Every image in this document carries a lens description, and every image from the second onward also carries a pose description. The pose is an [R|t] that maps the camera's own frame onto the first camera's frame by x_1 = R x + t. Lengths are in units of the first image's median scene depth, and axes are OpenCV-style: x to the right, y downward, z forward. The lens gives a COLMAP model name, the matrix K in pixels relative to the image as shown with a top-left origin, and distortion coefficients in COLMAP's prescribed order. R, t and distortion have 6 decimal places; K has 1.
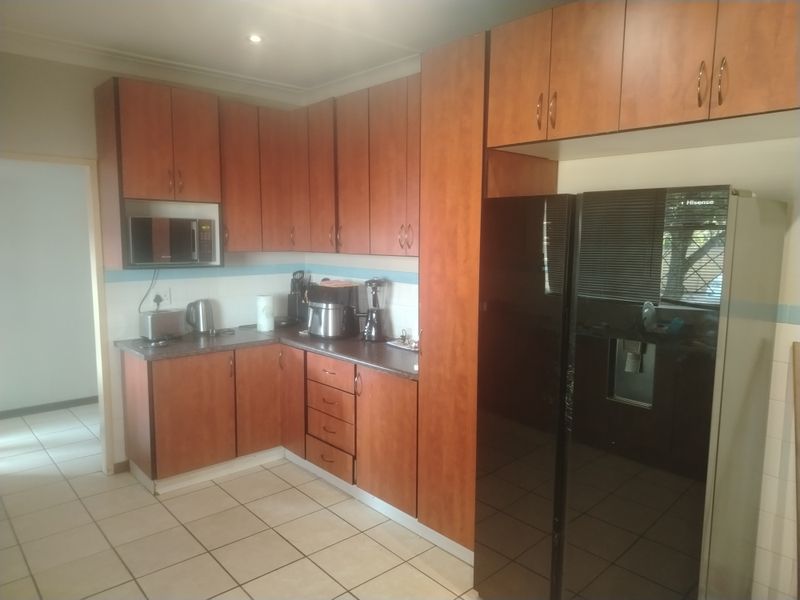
lens RADIAL K [[563.2, 0, 401.5], [0, 563.2, 300.8], [0, 0, 1]] dist [0.031630, -0.008956]
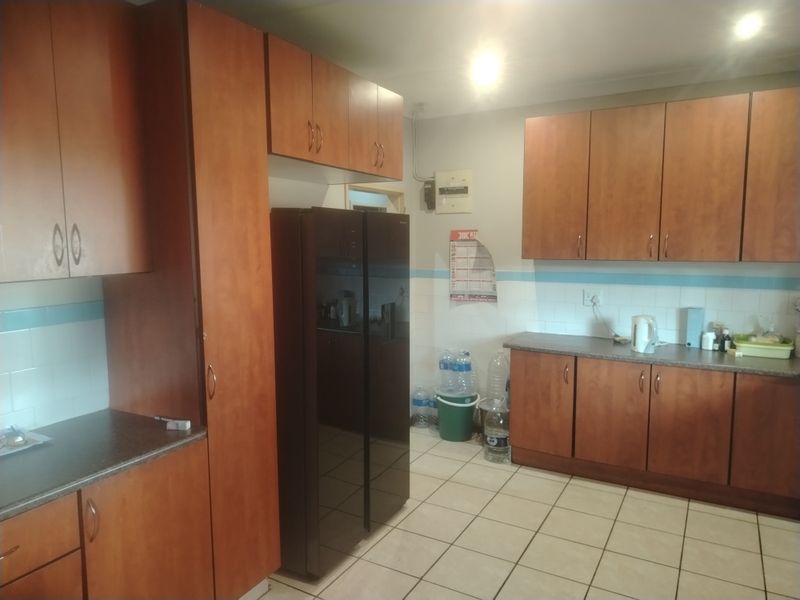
lens RADIAL K [[563.2, 0, 399.9], [0, 563.2, 301.0], [0, 0, 1]] dist [0.031630, -0.008956]
pose [[0.934483, -0.052797, 0.352070, 0.005984], [0.055305, 0.998465, 0.002939, -0.013849], [-0.351685, 0.016725, 0.935969, 0.102205]]
